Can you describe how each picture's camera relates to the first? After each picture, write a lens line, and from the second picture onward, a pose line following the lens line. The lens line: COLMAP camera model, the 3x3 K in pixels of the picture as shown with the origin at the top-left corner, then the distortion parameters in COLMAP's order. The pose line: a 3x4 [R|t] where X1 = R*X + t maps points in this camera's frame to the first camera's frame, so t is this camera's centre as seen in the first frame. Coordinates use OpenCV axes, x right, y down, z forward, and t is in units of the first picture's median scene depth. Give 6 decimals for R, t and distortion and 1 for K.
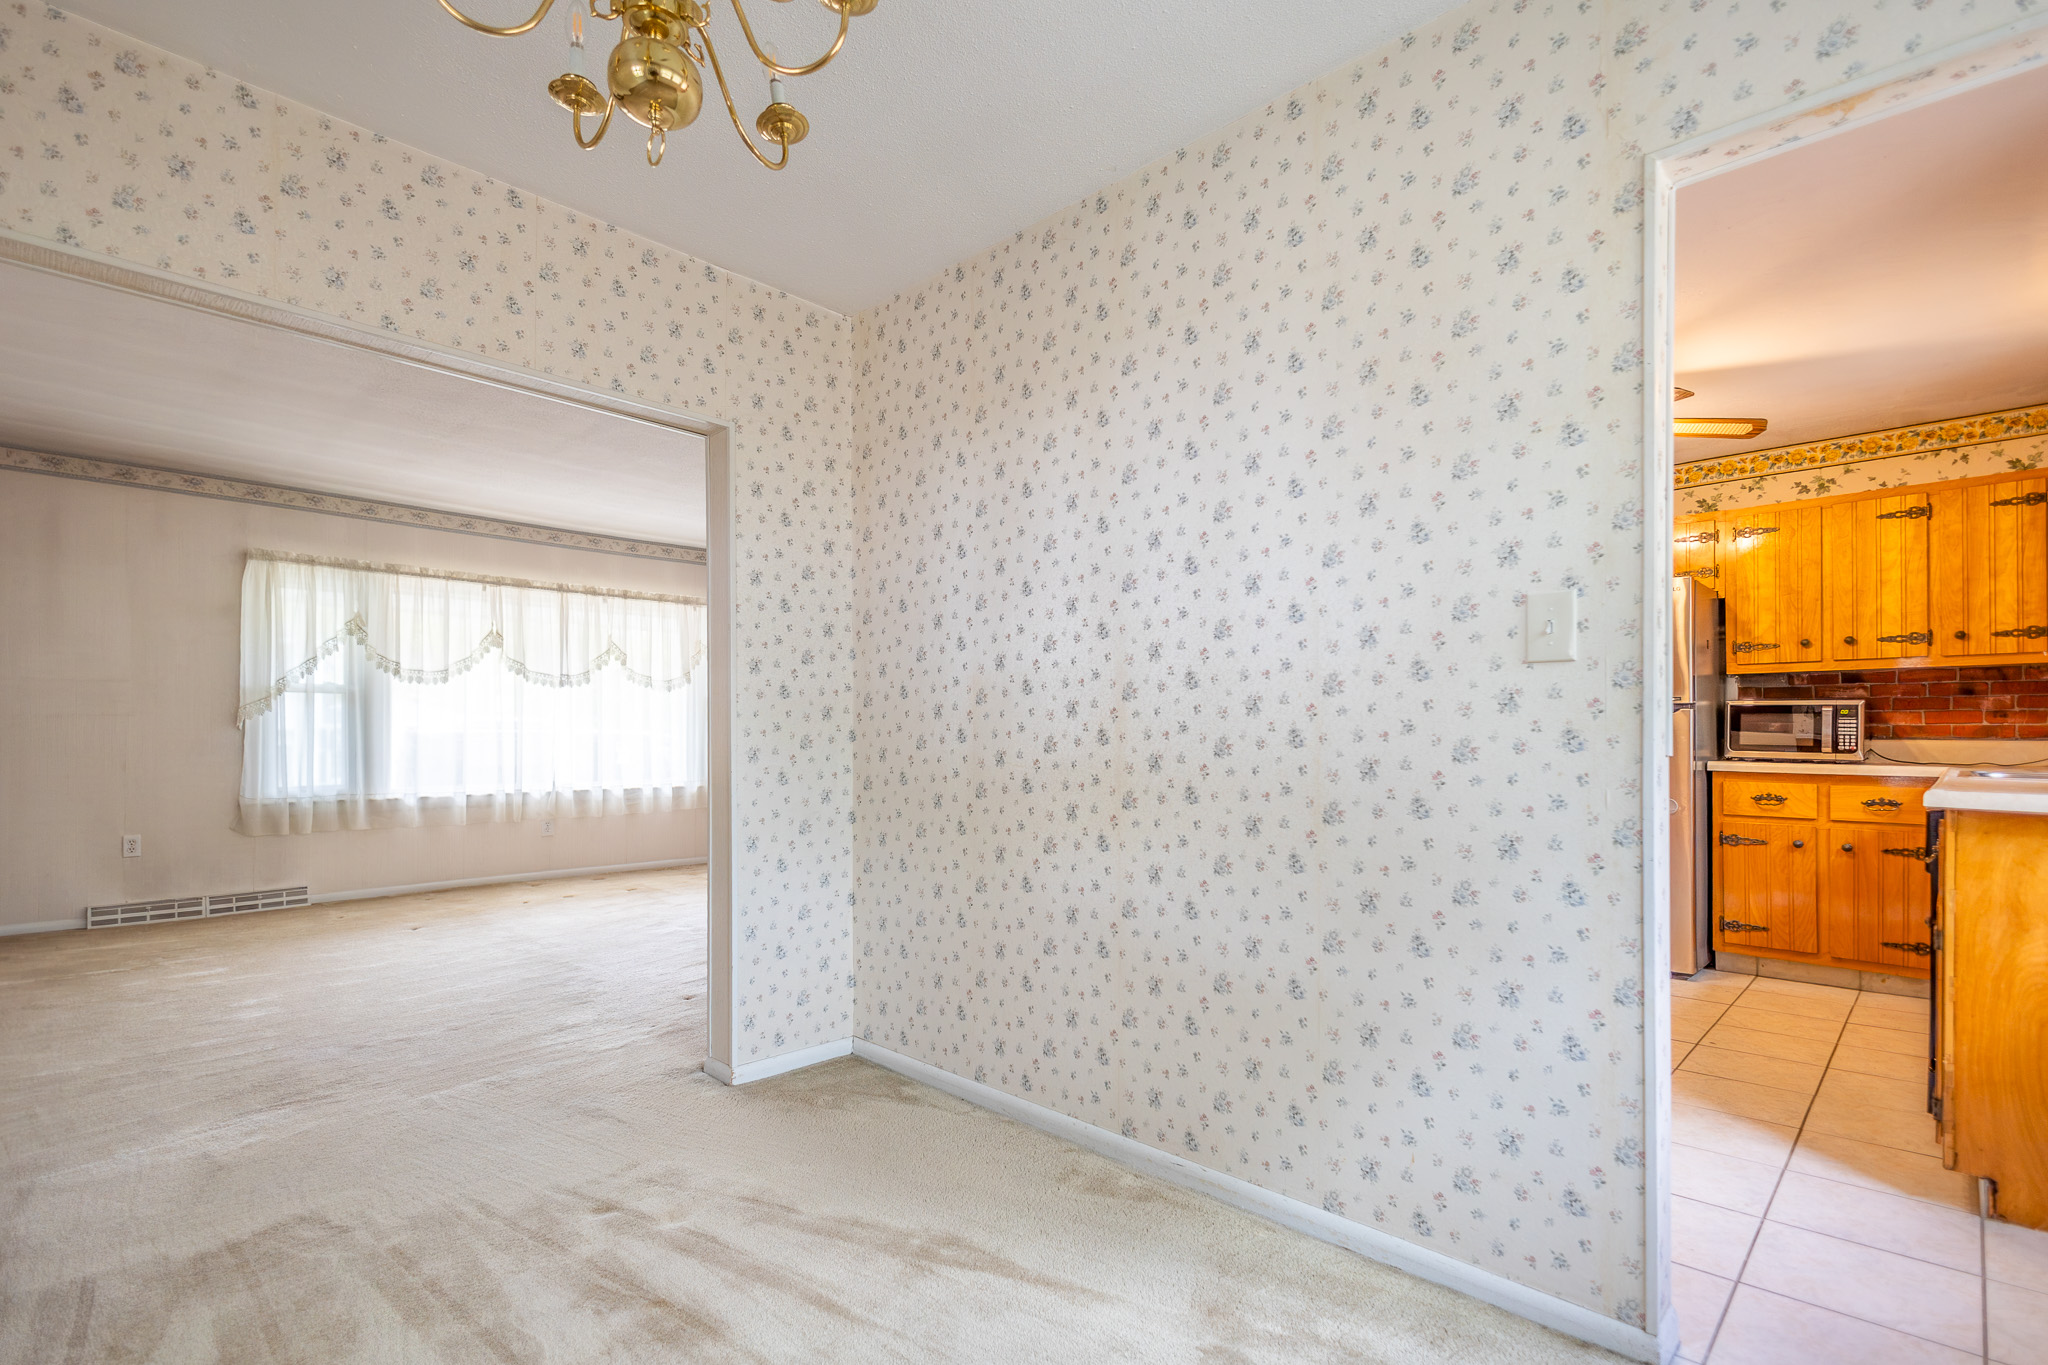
lens RADIAL K [[959.3, 0, 1004.6], [0, 959.3, 720.0], [0, 0, 1]] dist [0.008061, -0.003417]
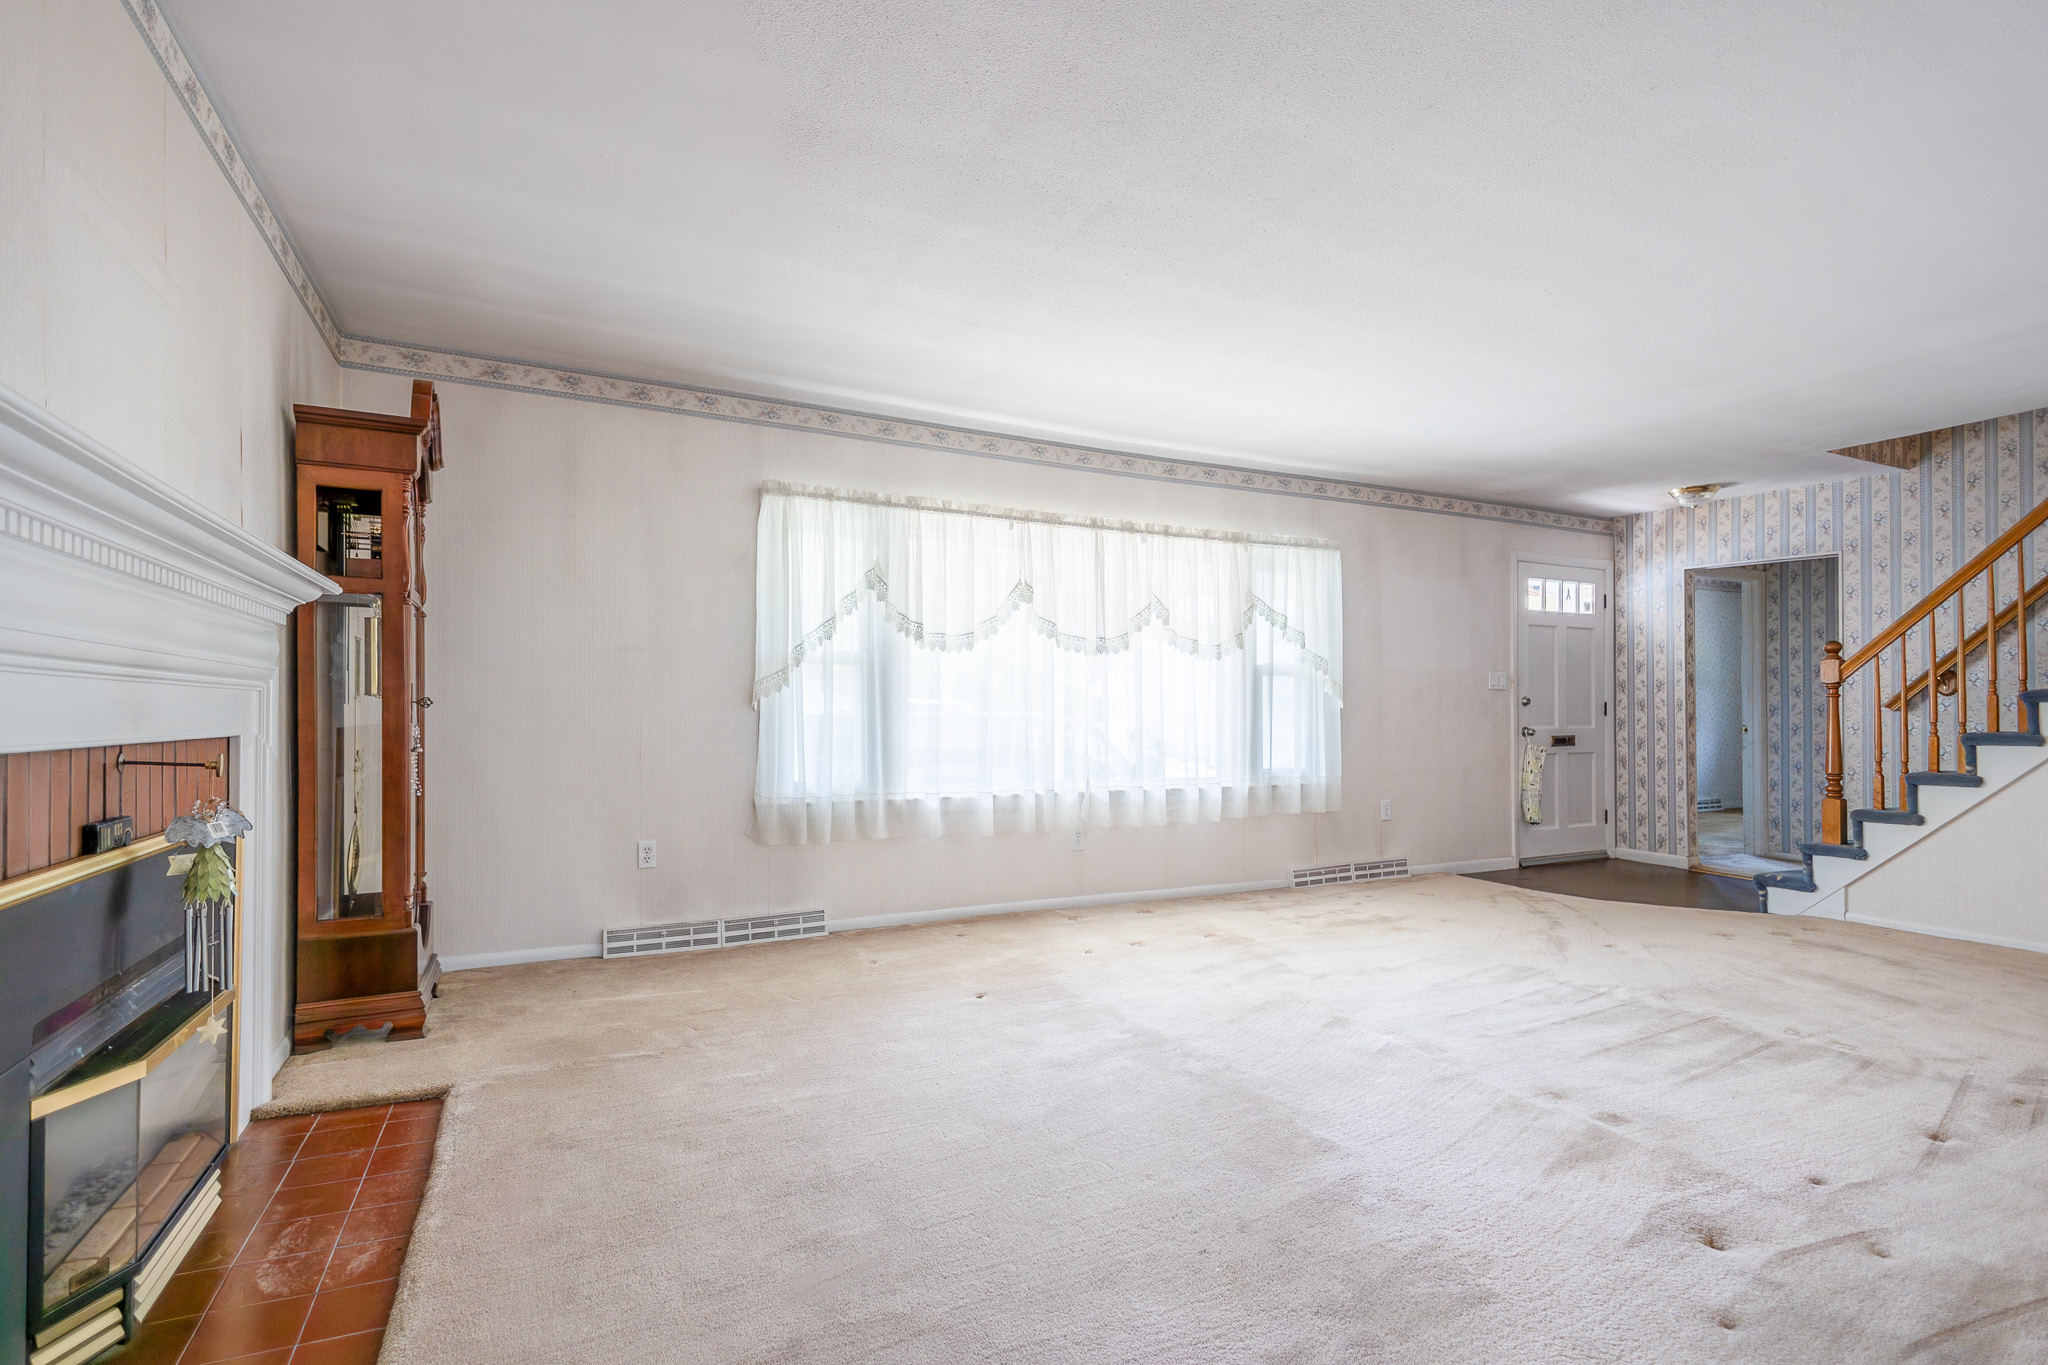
lens RADIAL K [[959.3, 0, 1015.7], [0, 959.3, 697.7], [0, 0, 1]] dist [0.008061, -0.003417]
pose [[0.947310, -0.002168, -0.320312, -0.320608], [0.001035, 0.999993, -0.003709, 0.002692], [0.320318, 0.003182, 0.947305, 0.303757]]
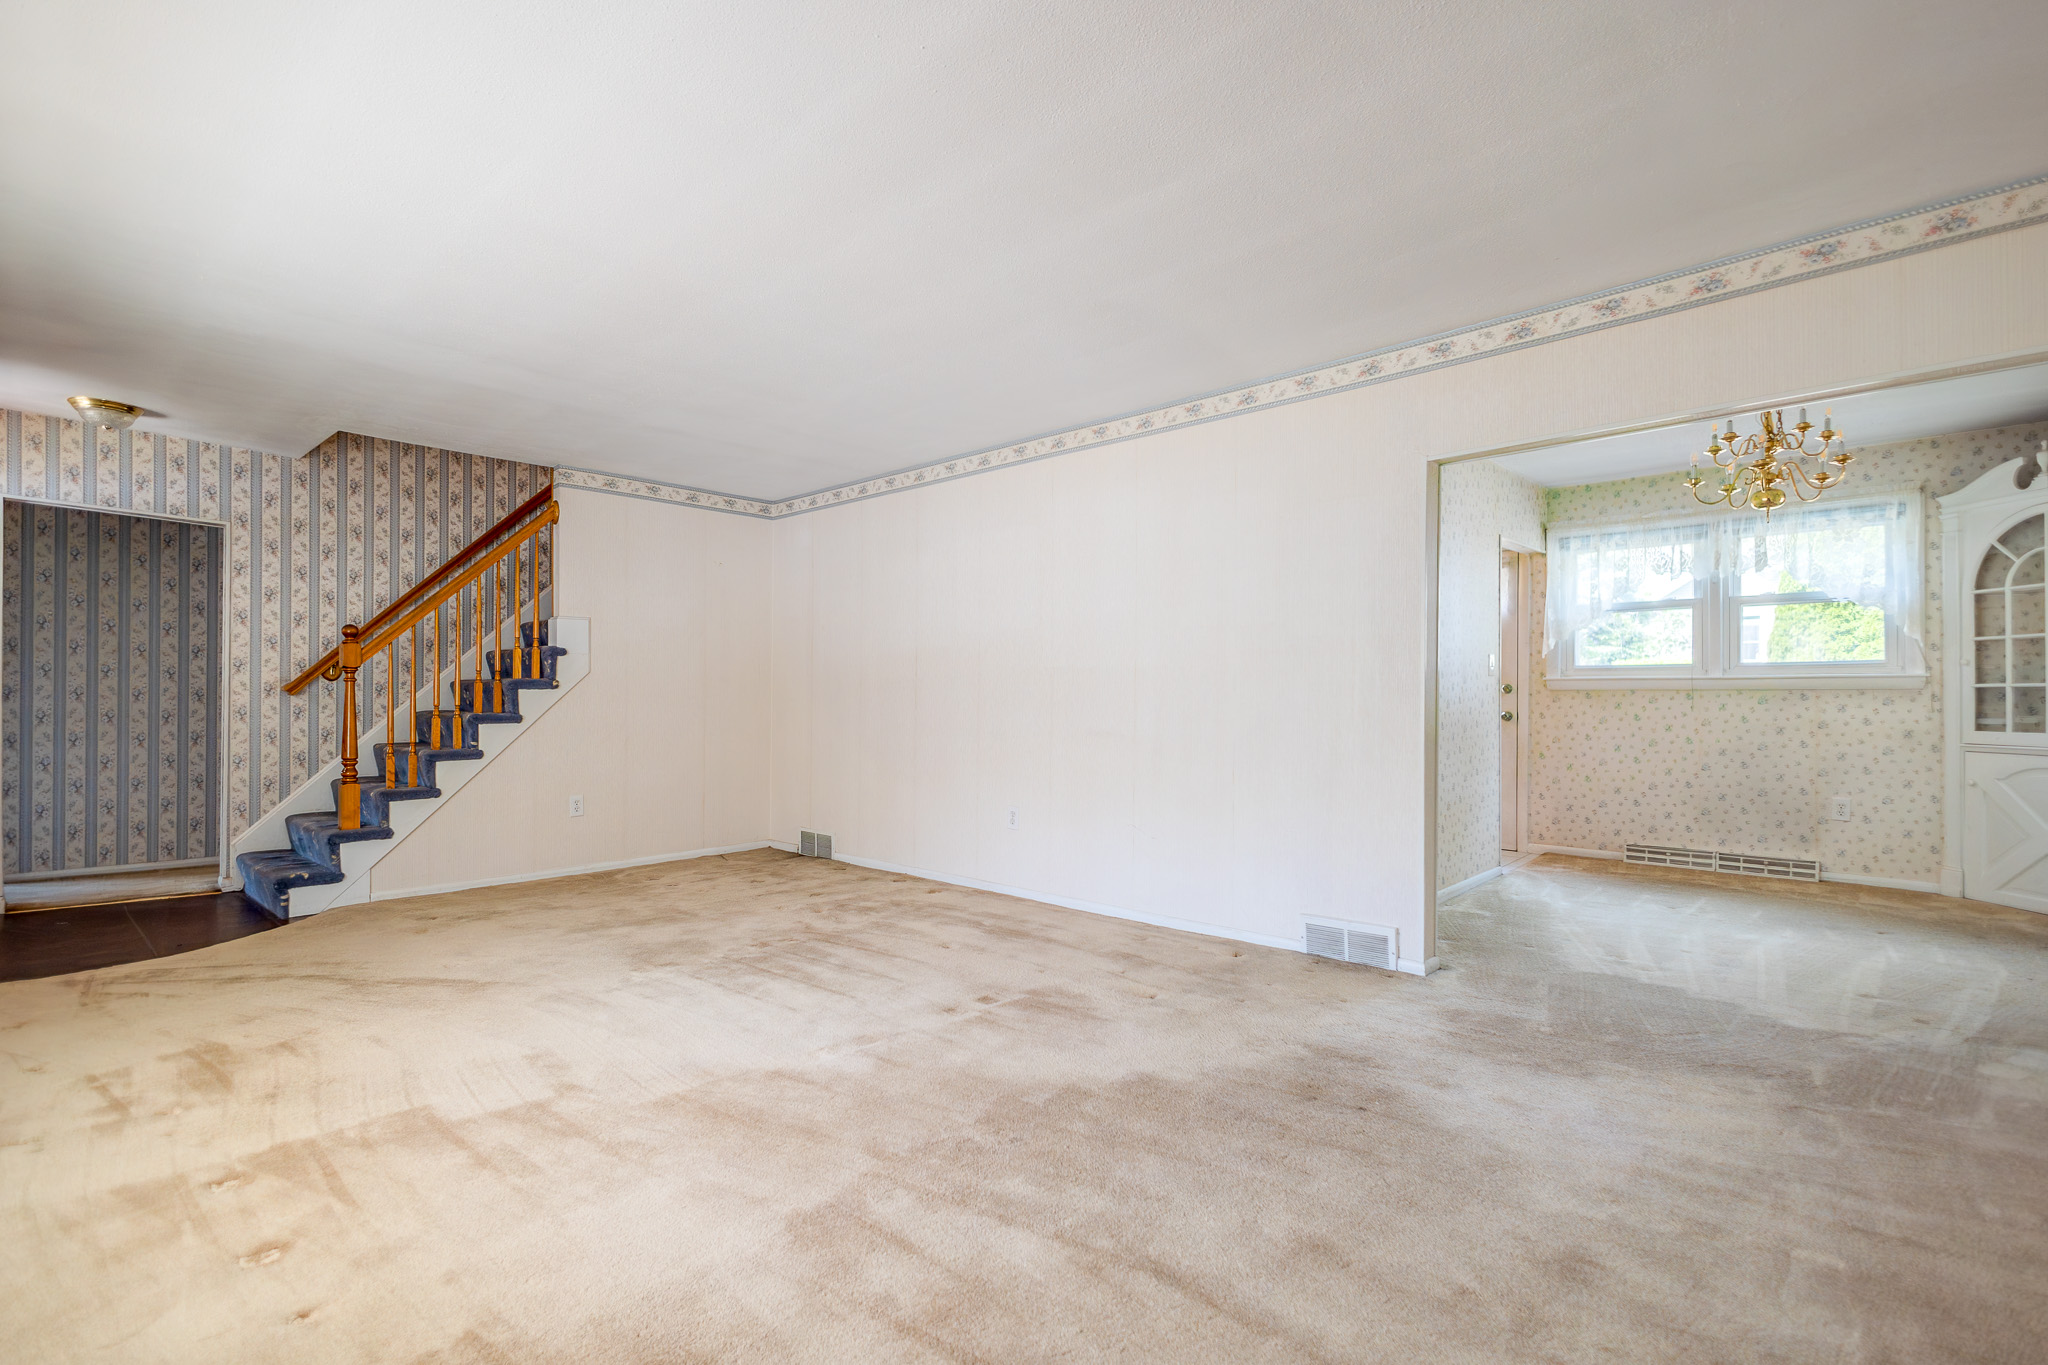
lens RADIAL K [[959.3, 0, 1019.9], [0, 959.3, 693.7], [0, 0, 1]] dist [0.008061, -0.003417]
pose [[-0.038739, 0.003616, 0.999243, -0.775432], [-0.012442, 0.999914, -0.004100, 0.006451], [-0.999172, -0.012592, -0.038691, 0.788486]]
